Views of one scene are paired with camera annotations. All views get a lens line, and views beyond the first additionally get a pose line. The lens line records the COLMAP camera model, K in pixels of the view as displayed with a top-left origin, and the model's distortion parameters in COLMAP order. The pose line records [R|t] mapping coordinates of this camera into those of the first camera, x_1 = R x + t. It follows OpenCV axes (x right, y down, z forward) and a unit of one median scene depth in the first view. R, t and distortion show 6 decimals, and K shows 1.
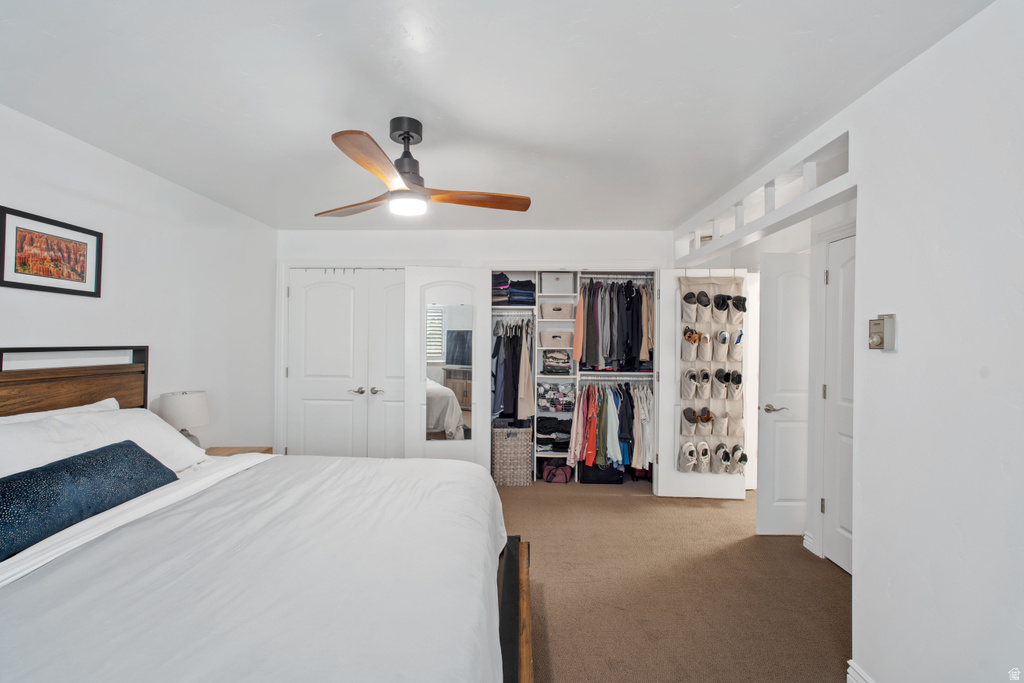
lens RADIAL K [[450.8, 0, 512.0], [0, 450.8, 341.5], [0, 0, 1]] dist [-0.055535, 0.000125]
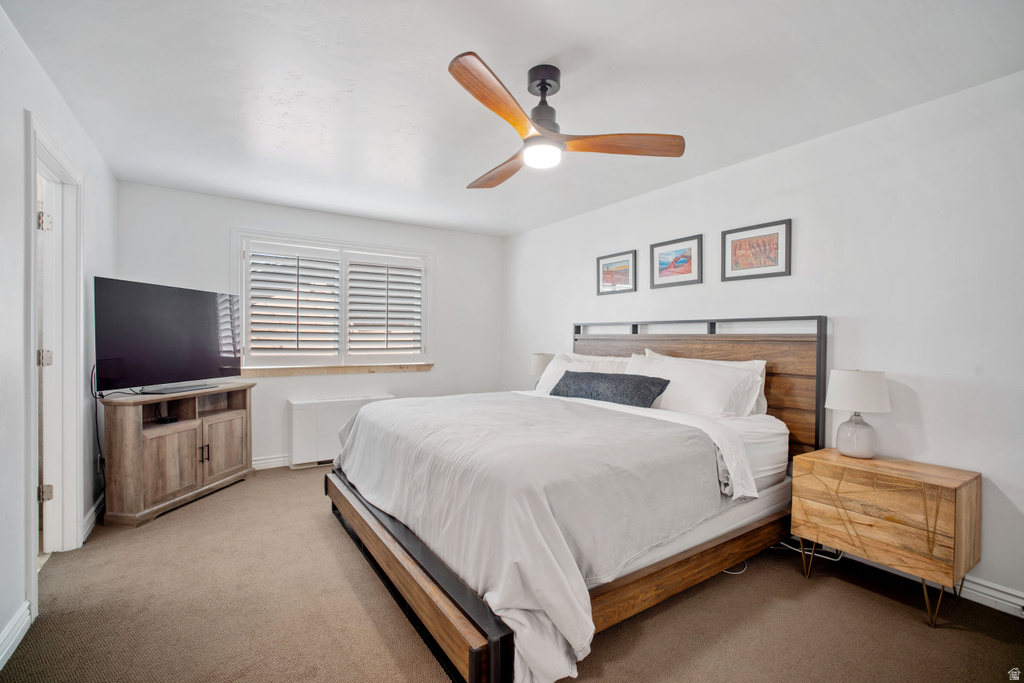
lens RADIAL K [[450.8, 0, 512.0], [0, 450.8, 341.5], [0, 0, 1]] dist [-0.055535, 0.000125]
pose [[-0.821403, -0.016040, -0.570122, 0.364537], [-0.020090, 0.999798, 0.000815, 0.101571], [0.569994, 0.012123, -0.821559, 1.747495]]
